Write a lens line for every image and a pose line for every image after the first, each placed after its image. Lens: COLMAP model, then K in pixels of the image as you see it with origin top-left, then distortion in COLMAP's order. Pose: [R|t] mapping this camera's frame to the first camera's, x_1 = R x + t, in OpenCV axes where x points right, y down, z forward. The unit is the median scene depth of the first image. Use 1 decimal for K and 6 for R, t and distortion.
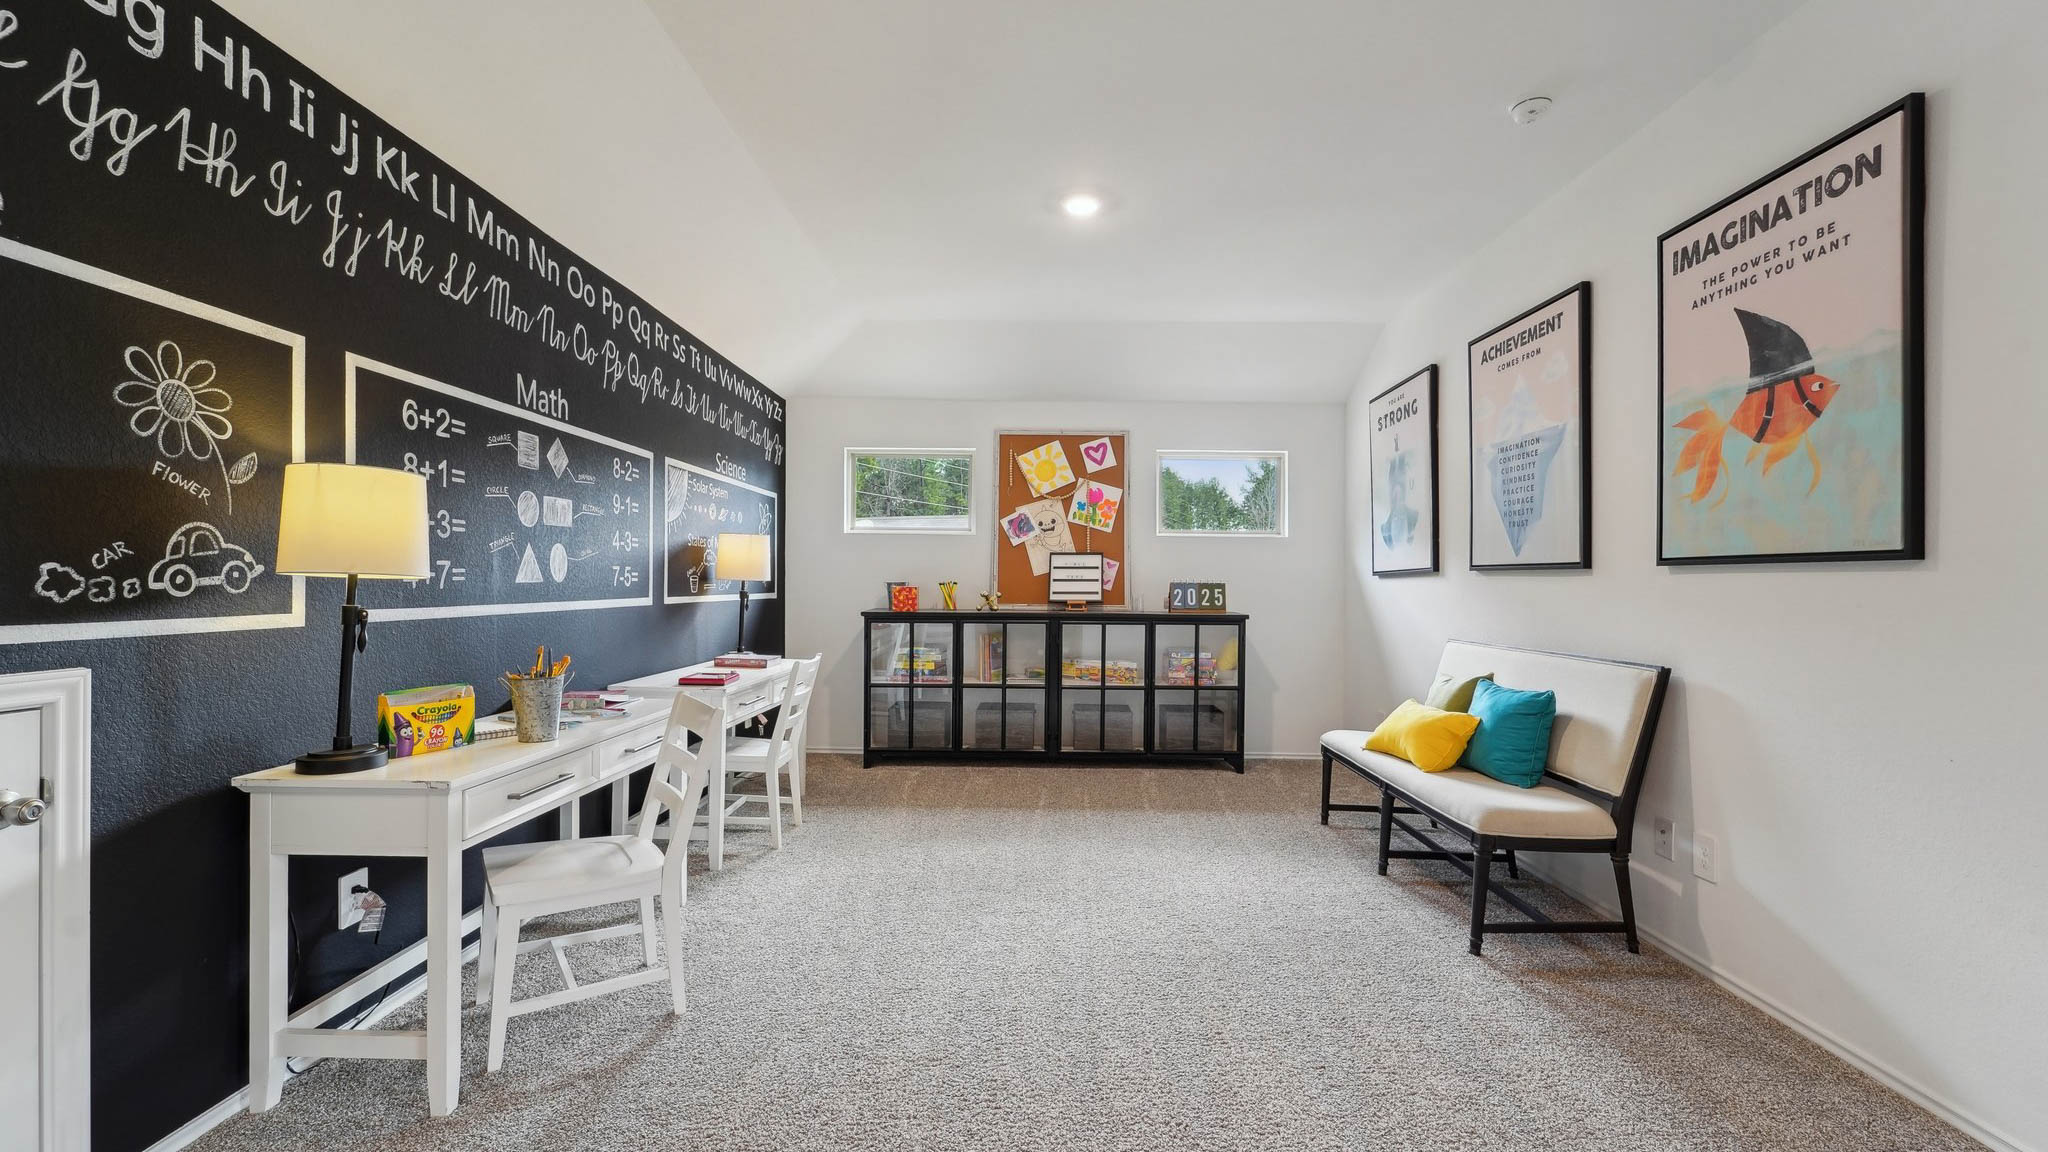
lens RADIAL K [[845.2, 0, 1024.6], [0, 845.2, 579.1], [0, 0, 1]] dist [-0.001072, -0.000557]
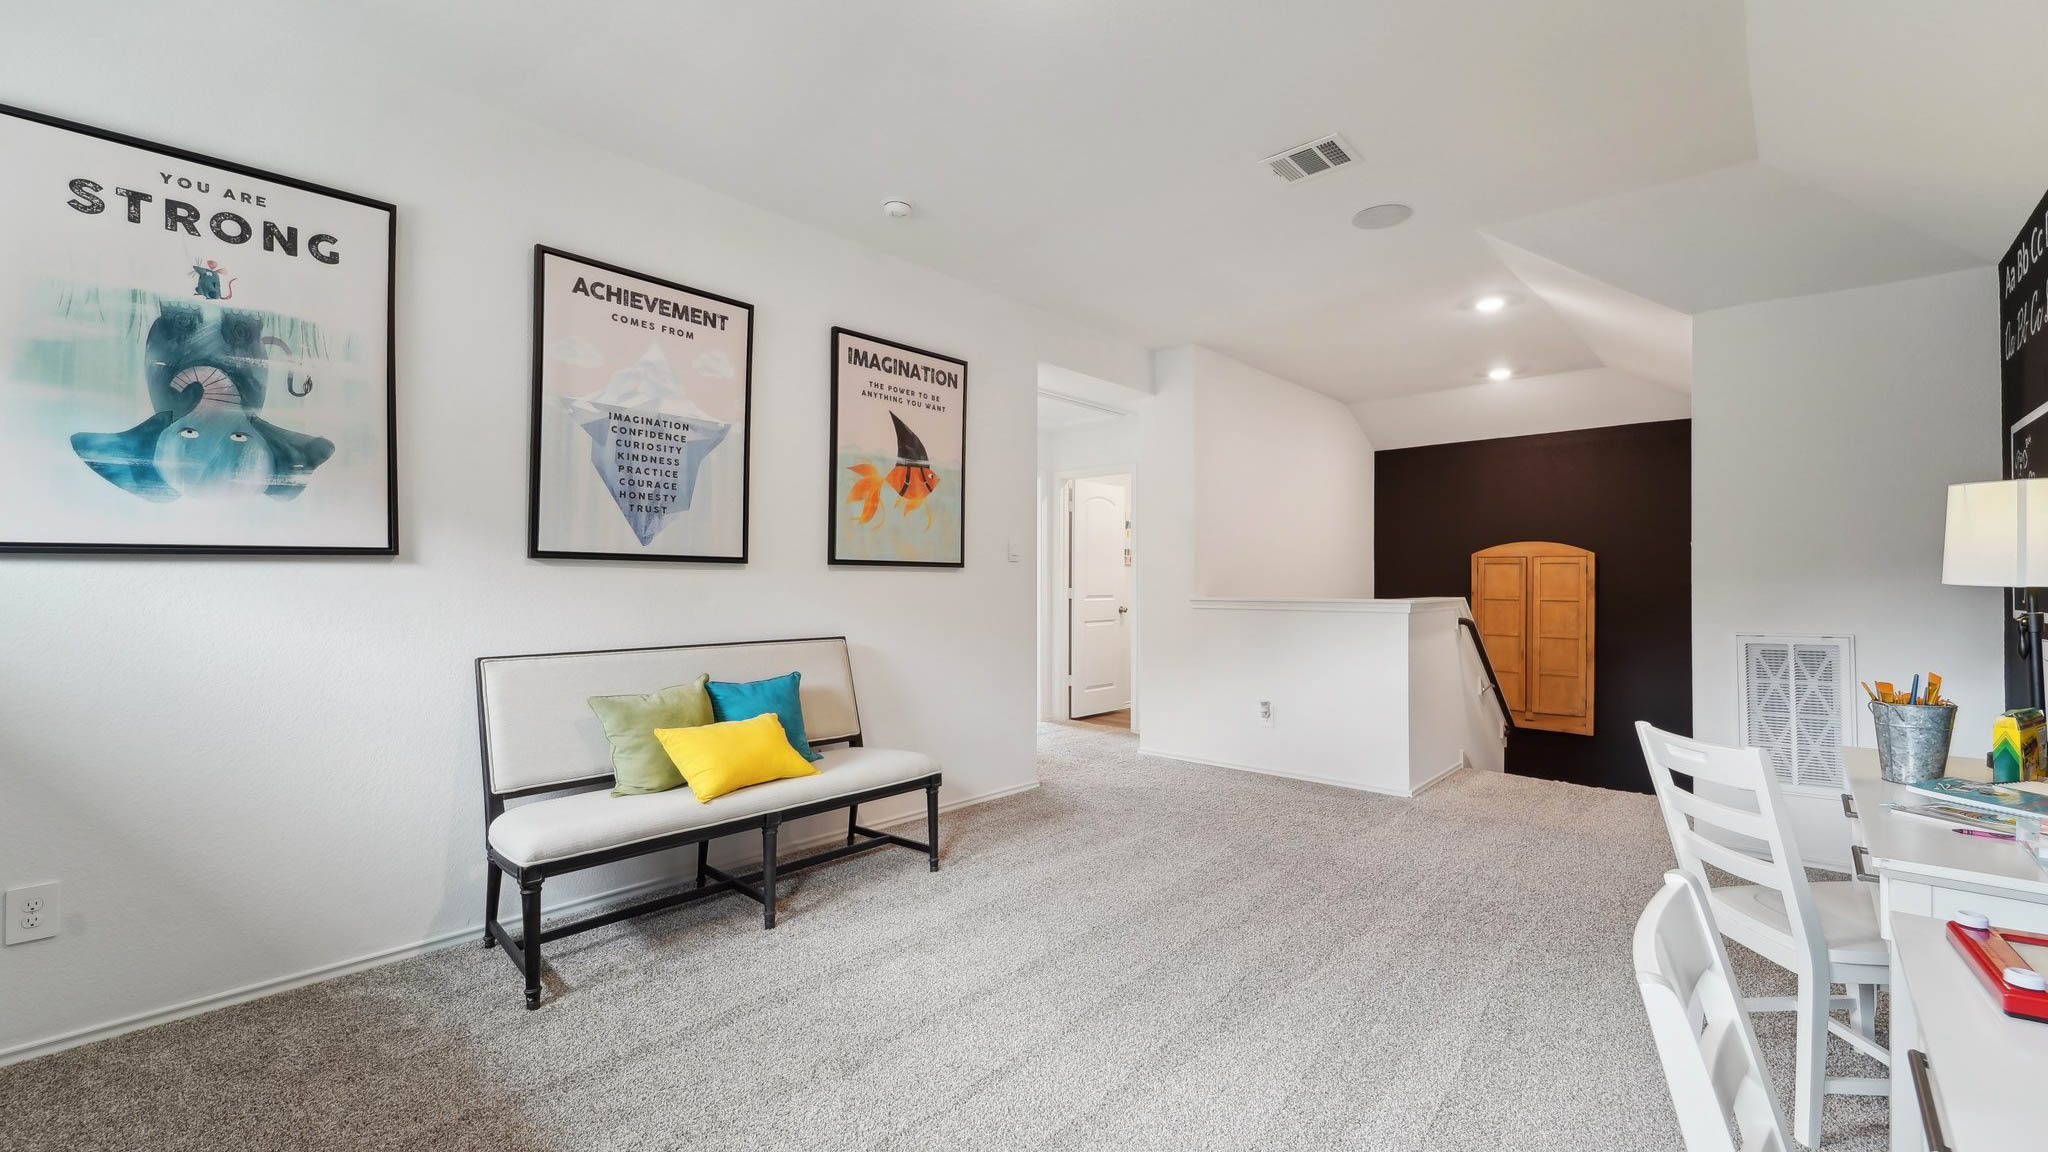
lens RADIAL K [[845.2, 0, 1023.2], [0, 845.2, 580.0], [0, 0, 1]] dist [-0.001072, -0.000557]
pose [[-0.756227, -0.006083, 0.654282, -0.402918], [-0.010046, 0.999947, -0.002315, 0.009930], [-0.654233, -0.008324, -0.756248, 1.913994]]
